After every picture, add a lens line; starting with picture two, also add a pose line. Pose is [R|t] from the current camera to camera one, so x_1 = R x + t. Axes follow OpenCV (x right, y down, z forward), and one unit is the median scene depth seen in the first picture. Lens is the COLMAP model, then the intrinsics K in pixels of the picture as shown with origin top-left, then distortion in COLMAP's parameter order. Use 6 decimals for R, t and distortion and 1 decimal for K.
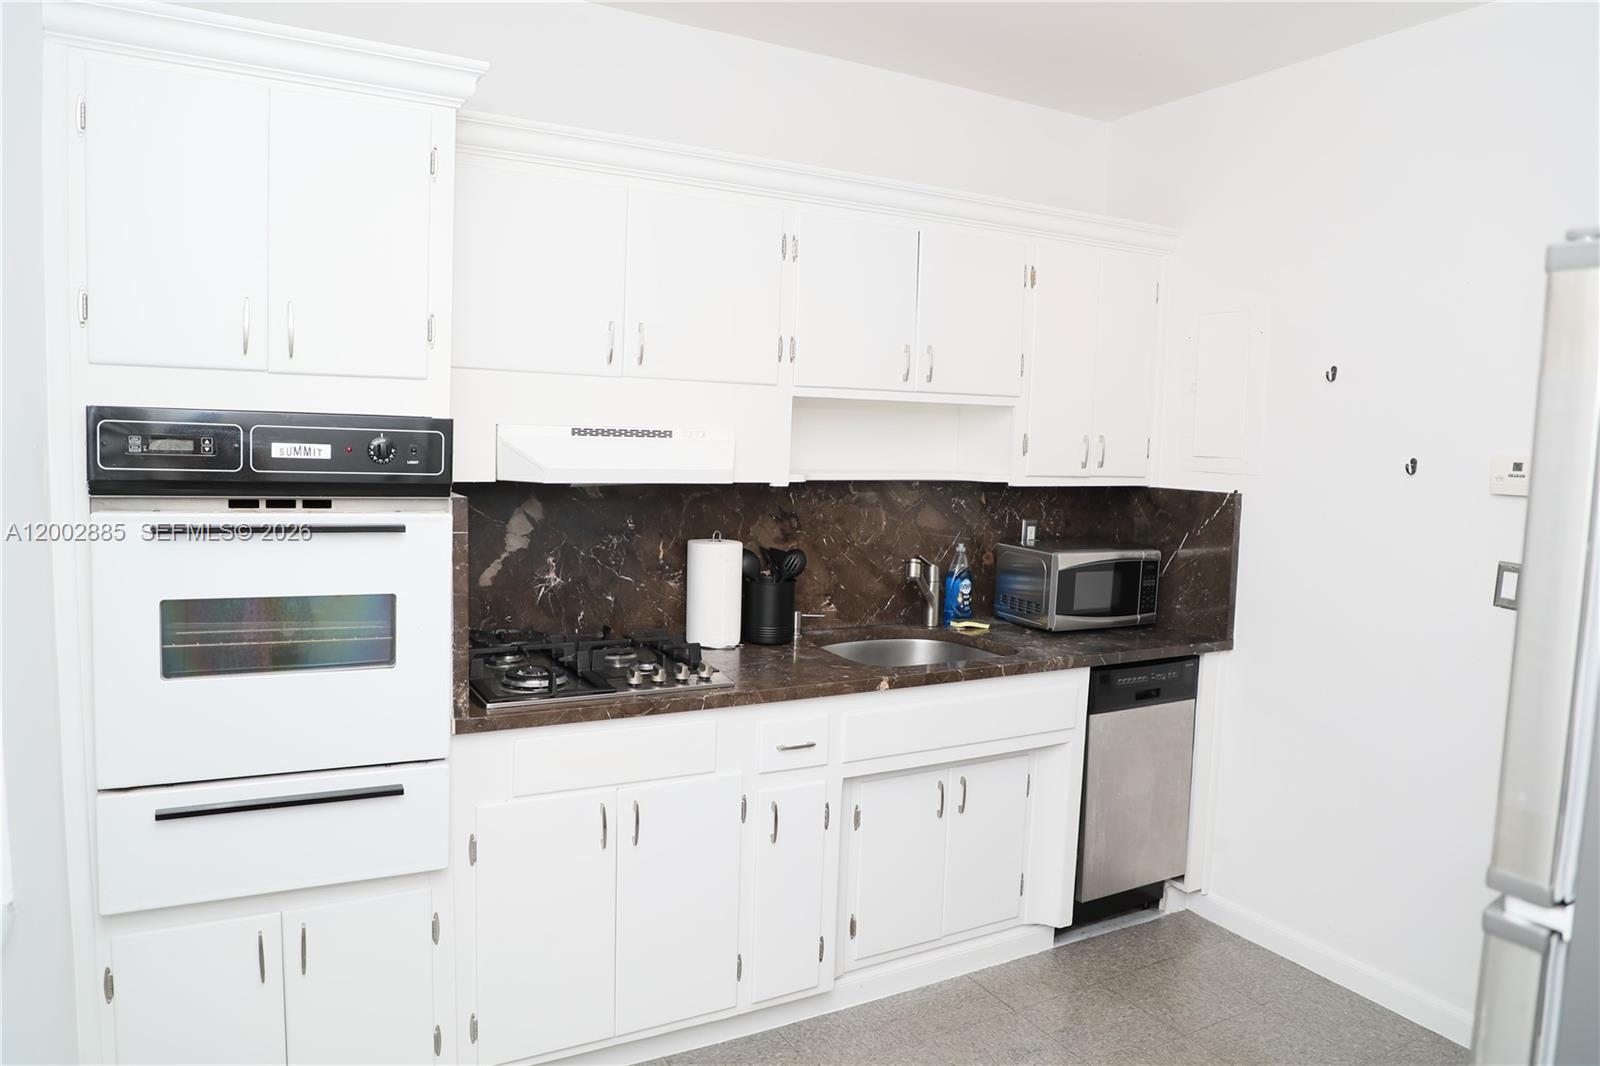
lens RADIAL K [[1081.6, 0, 797.1], [0, 1081.6, 535.3], [0, 0, 1]] dist [-0.061584, 0.006323]
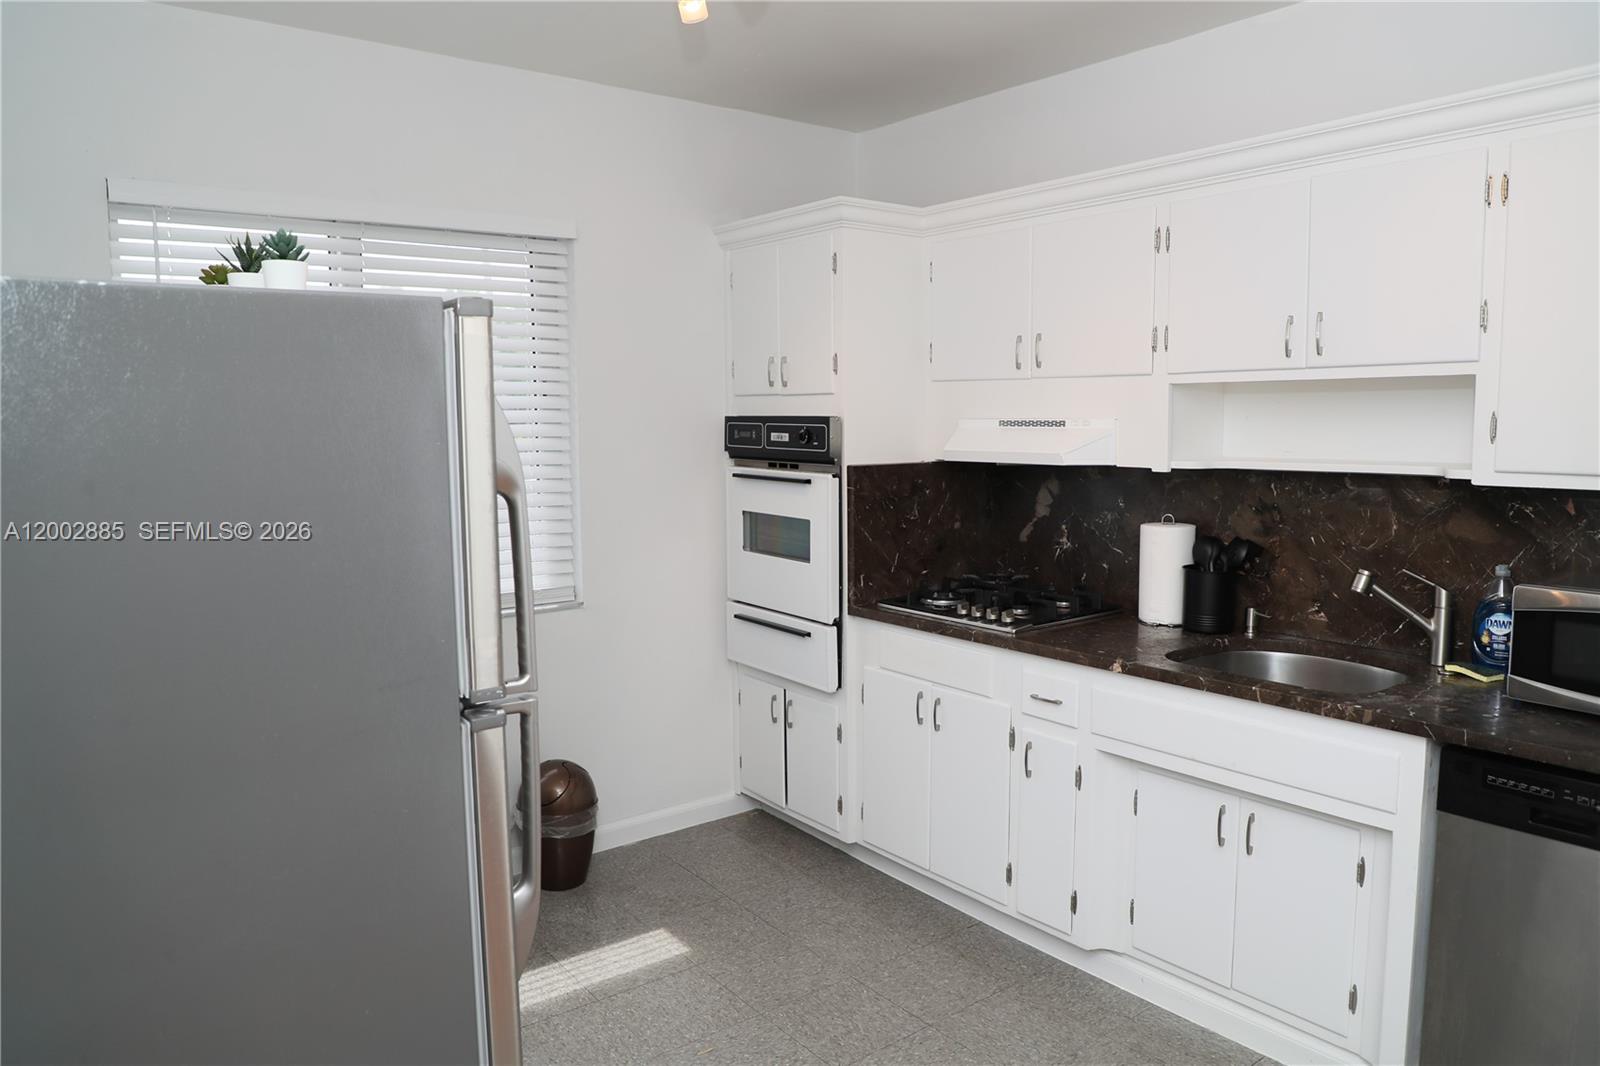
lens RADIAL K [[1081.6, 0, 795.1], [0, 1081.6, 533.0], [0, 0, 1]] dist [-0.061584, 0.006323]
pose [[0.147824, 0.074956, -0.986169, 0.930284], [-0.083107, 0.994539, 0.063134, -0.022593], [0.985516, 0.072625, 0.153246, 0.495576]]
